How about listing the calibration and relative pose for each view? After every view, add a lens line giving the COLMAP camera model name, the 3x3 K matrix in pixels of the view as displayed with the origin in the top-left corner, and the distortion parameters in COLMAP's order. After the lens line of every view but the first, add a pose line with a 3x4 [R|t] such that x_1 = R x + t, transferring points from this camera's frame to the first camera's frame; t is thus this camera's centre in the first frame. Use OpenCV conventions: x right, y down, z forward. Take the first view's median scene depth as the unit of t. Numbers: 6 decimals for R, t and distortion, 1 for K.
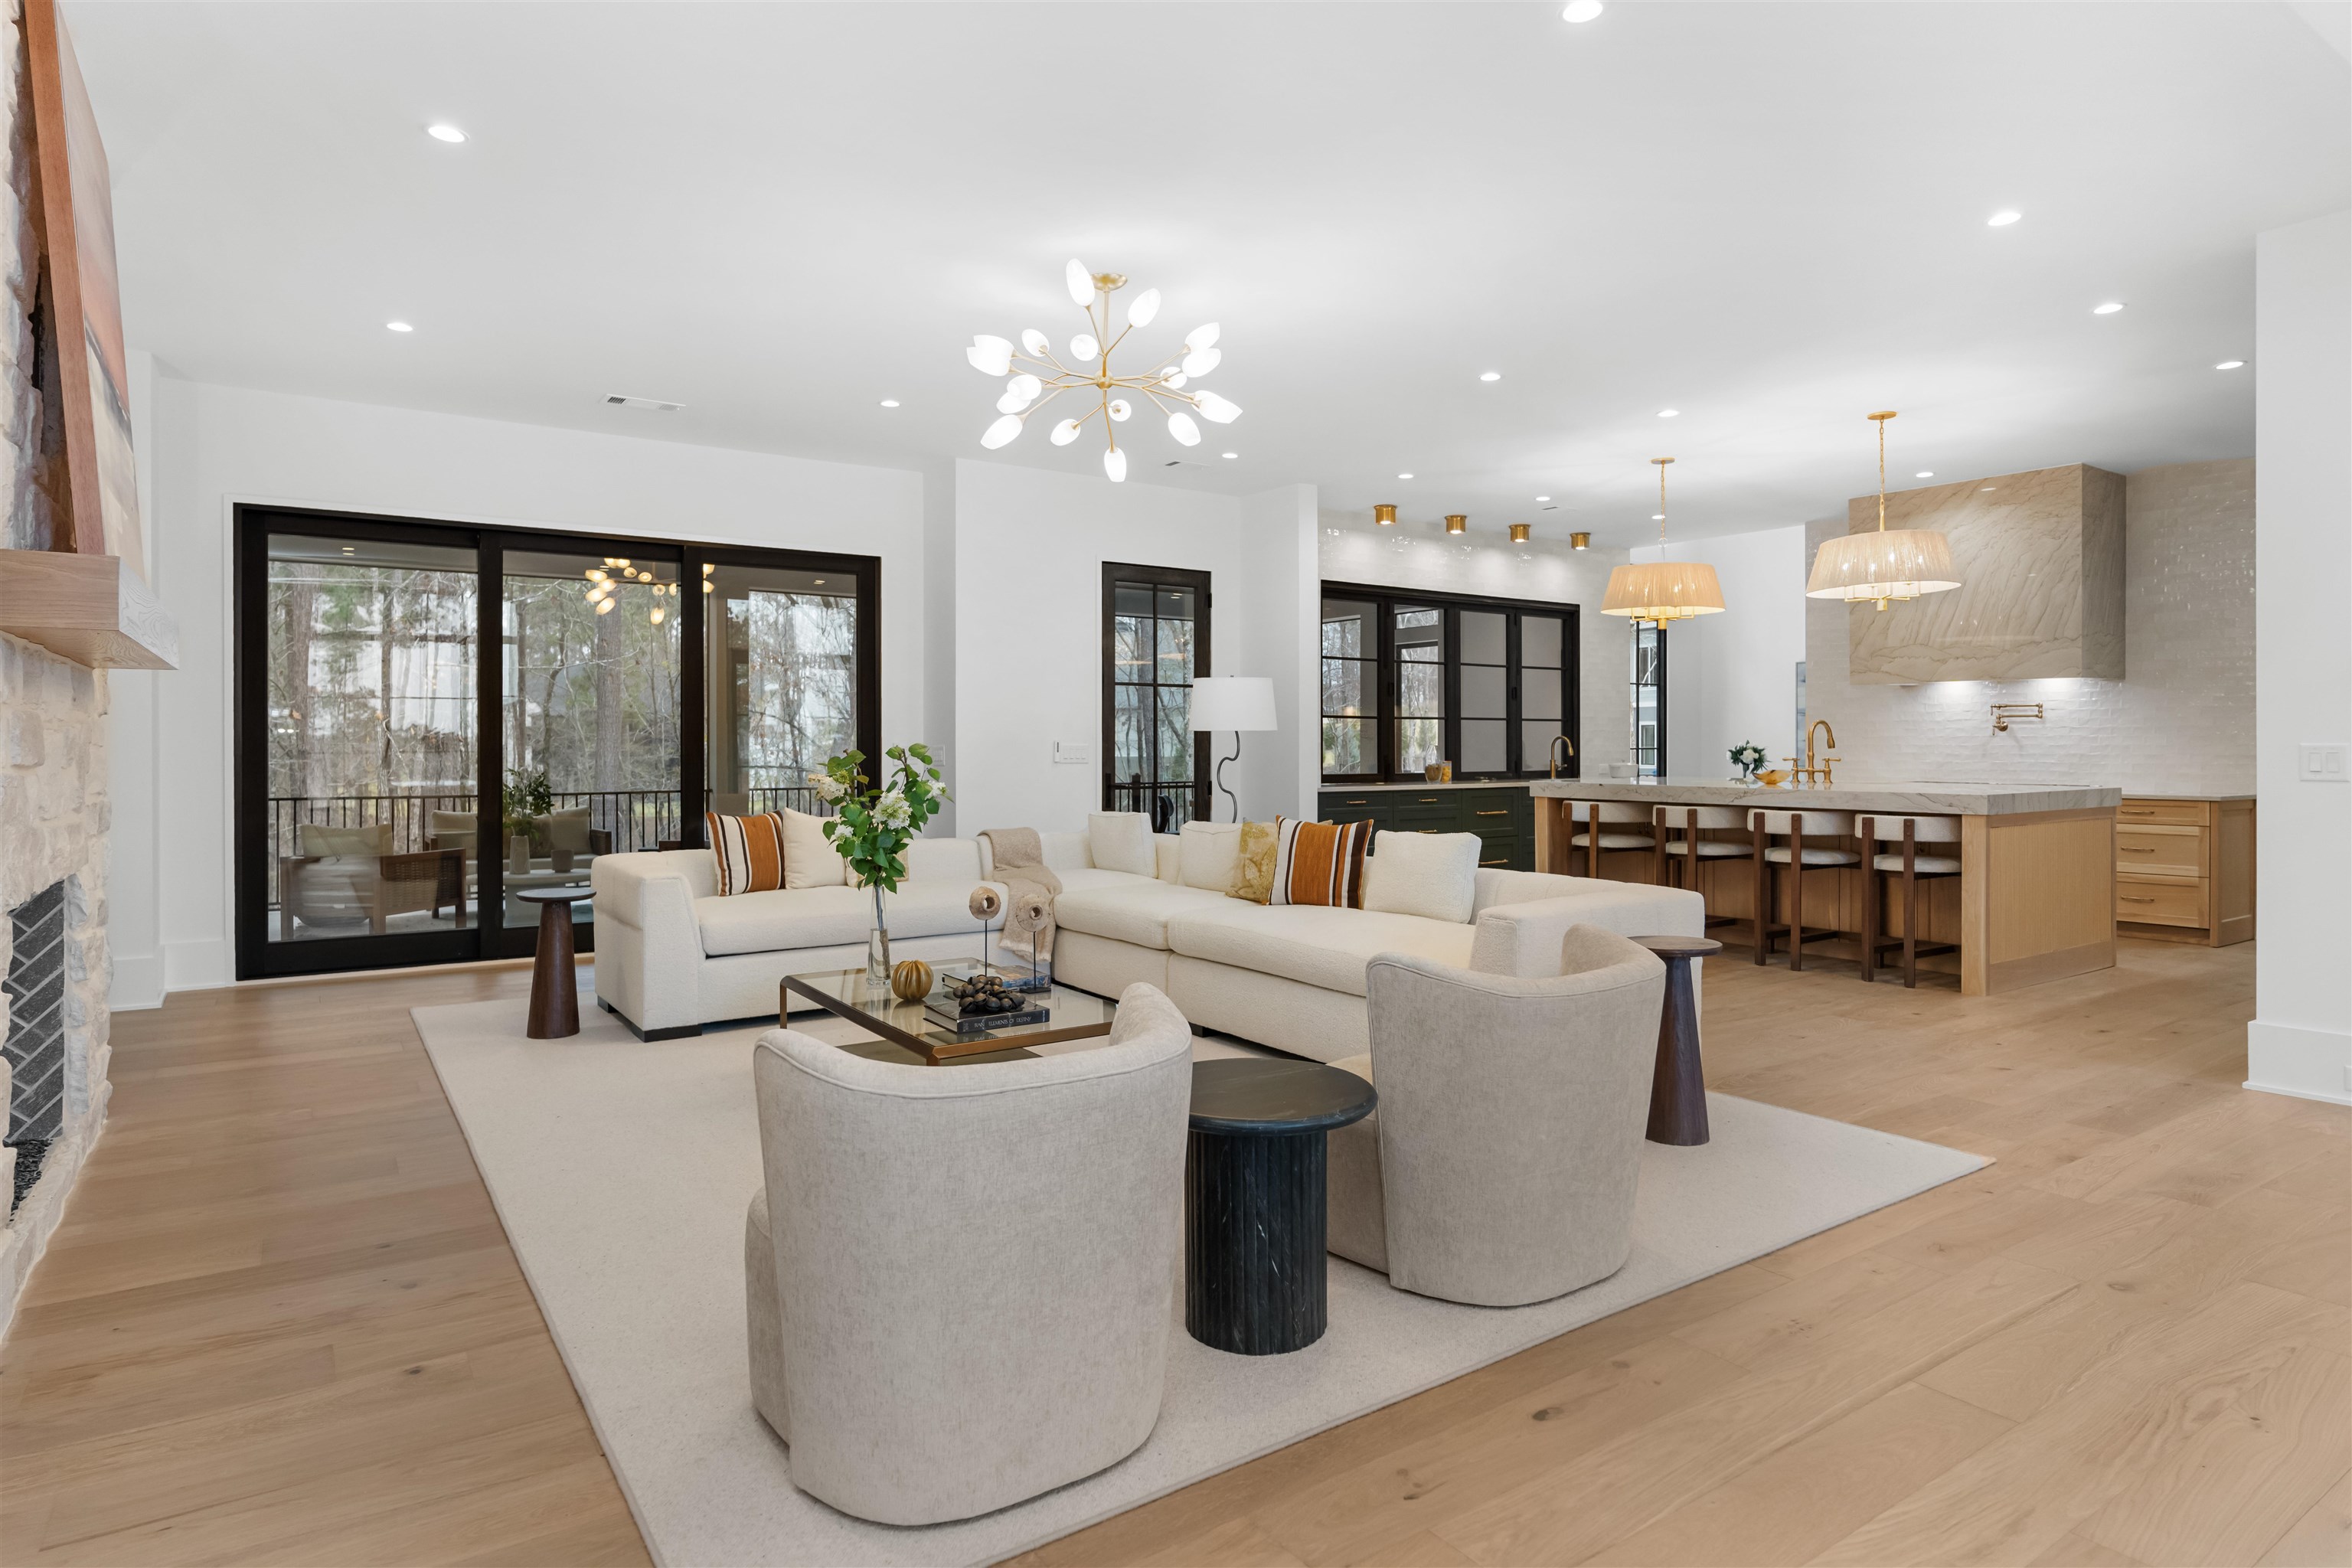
lens RADIAL K [[1282.1, 0, 1162.1], [0, 1282.1, 746.8], [0, 0, 1]] dist [-0.002161, 0.001767]
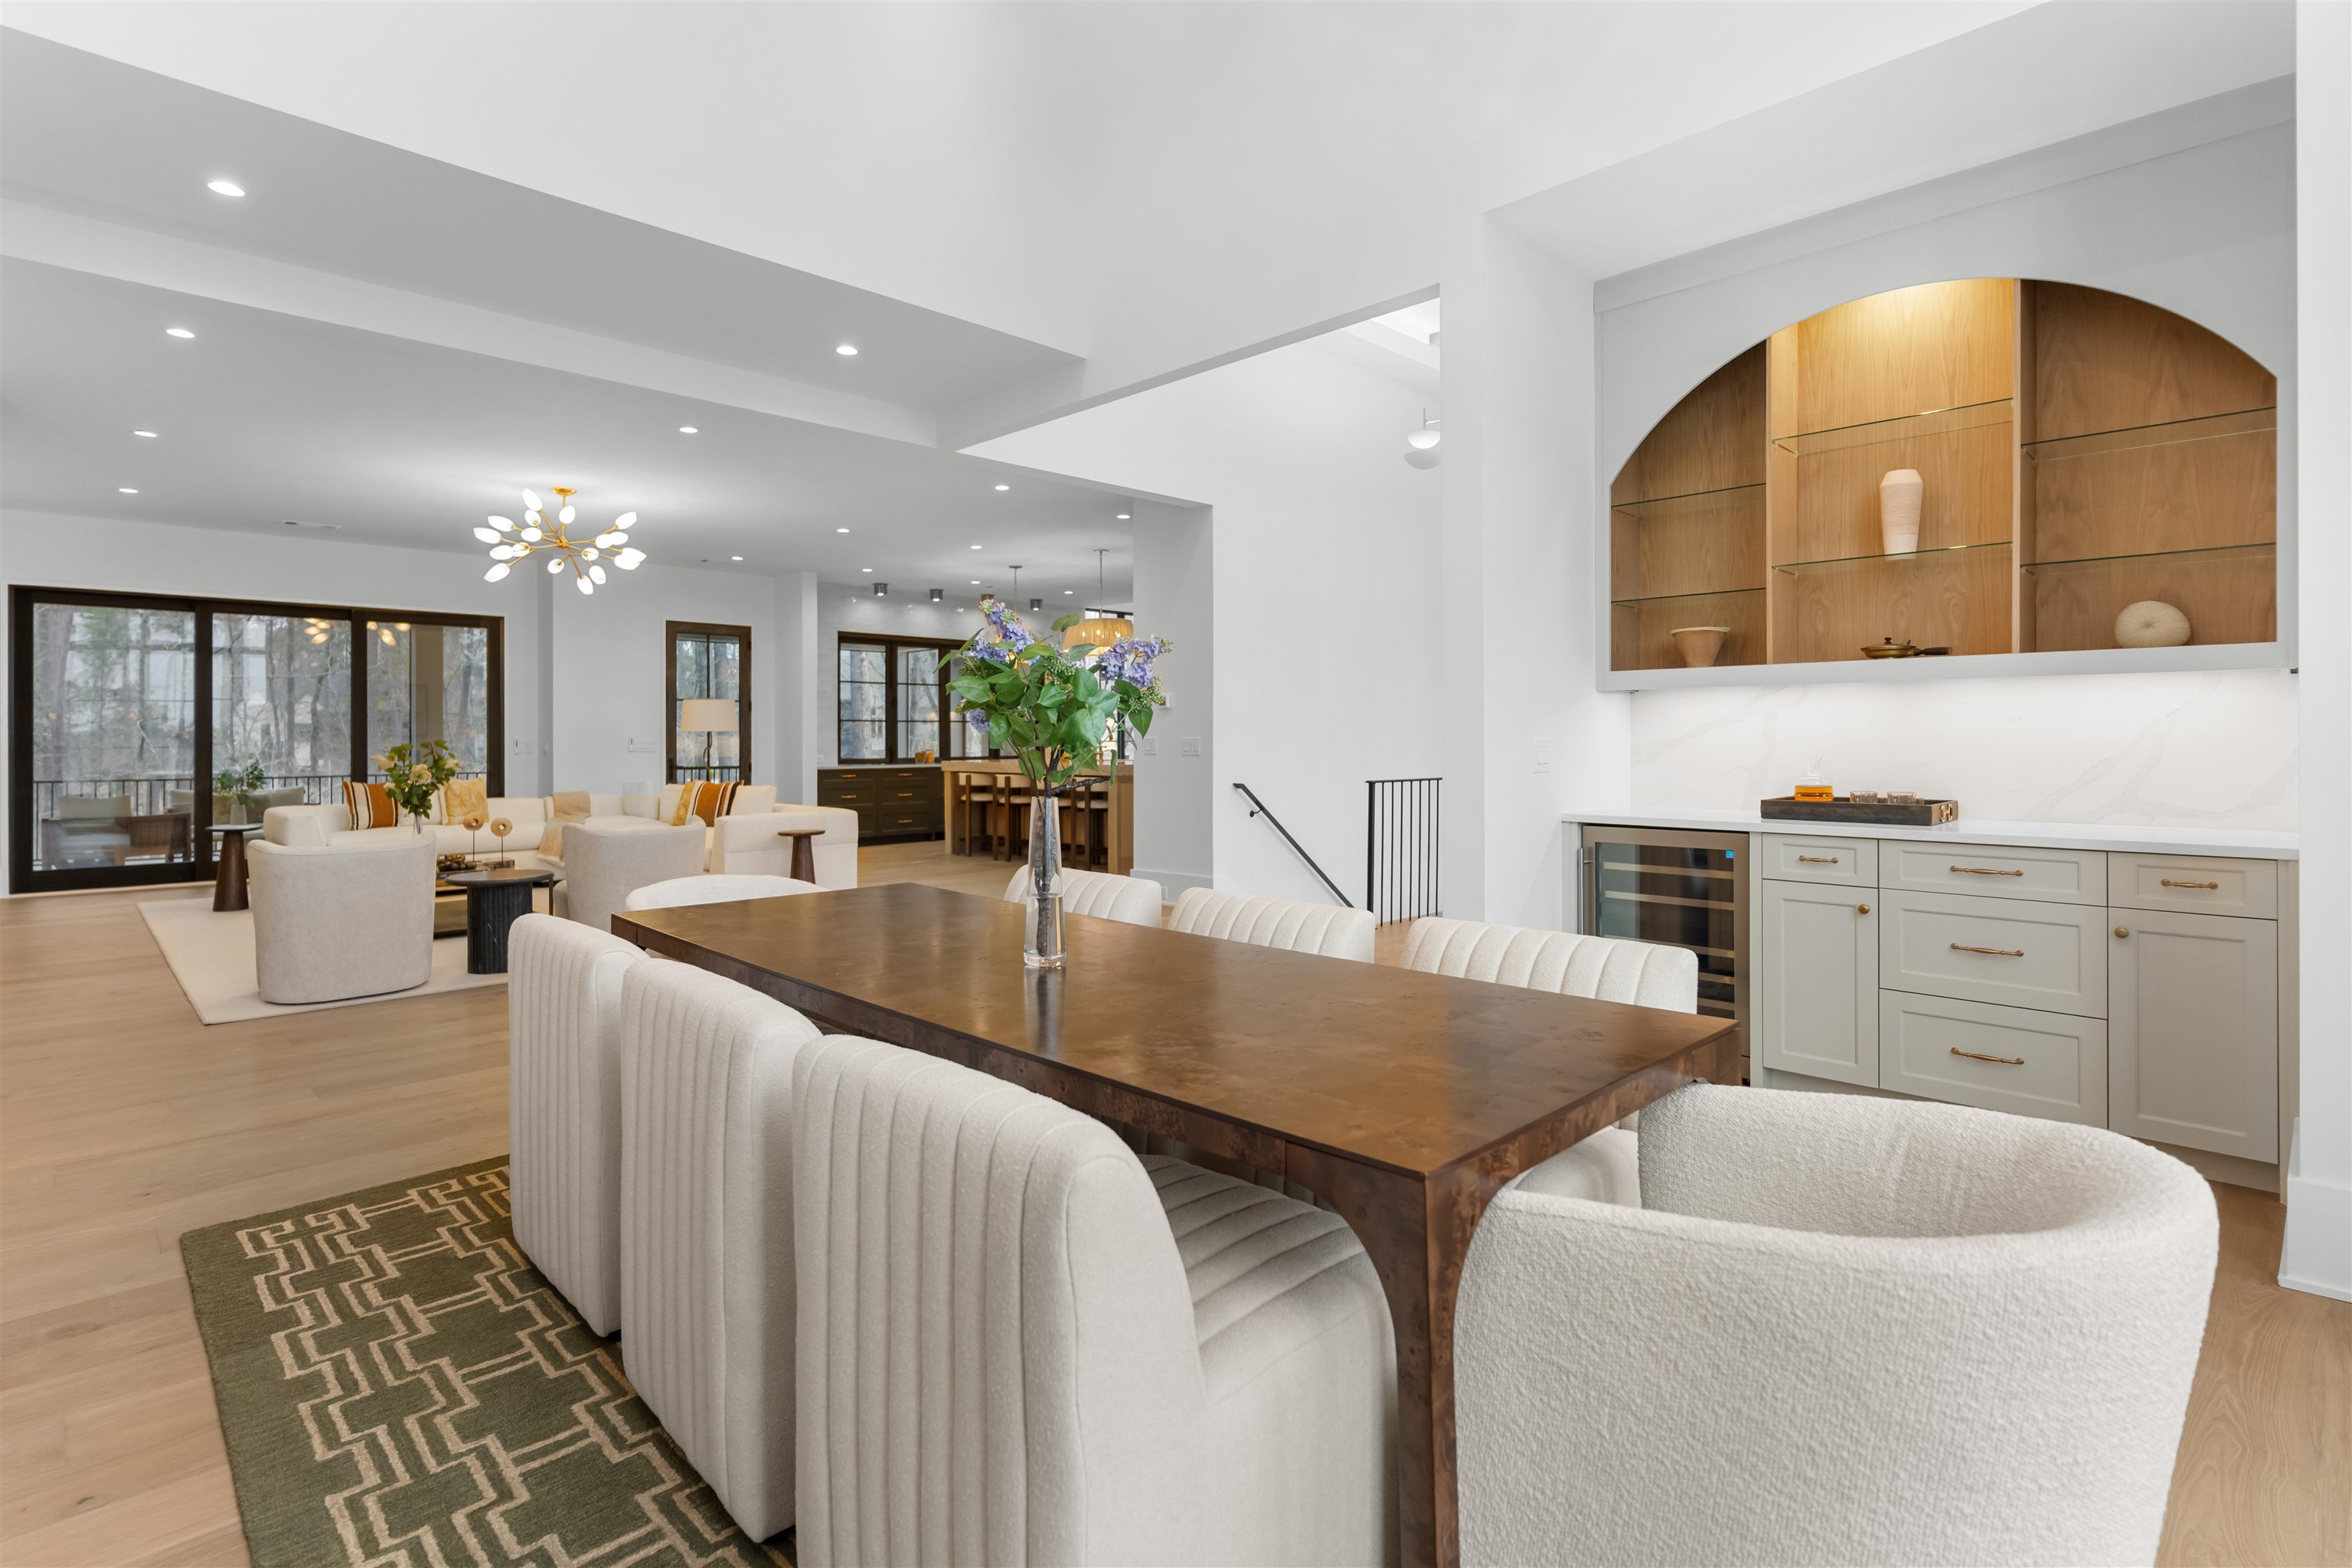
lens RADIAL K [[1149.2, 0, 1187.0], [0, 1149.2, 732.1], [0, 0, 1]] dist [-0.000039, 0.001132]
pose [[0.982942, -0.001807, 0.183904, 0.337612], [0.003164, 0.999970, -0.007089, 0.000939], [-0.183886, 0.007550, 0.982919, -0.504591]]
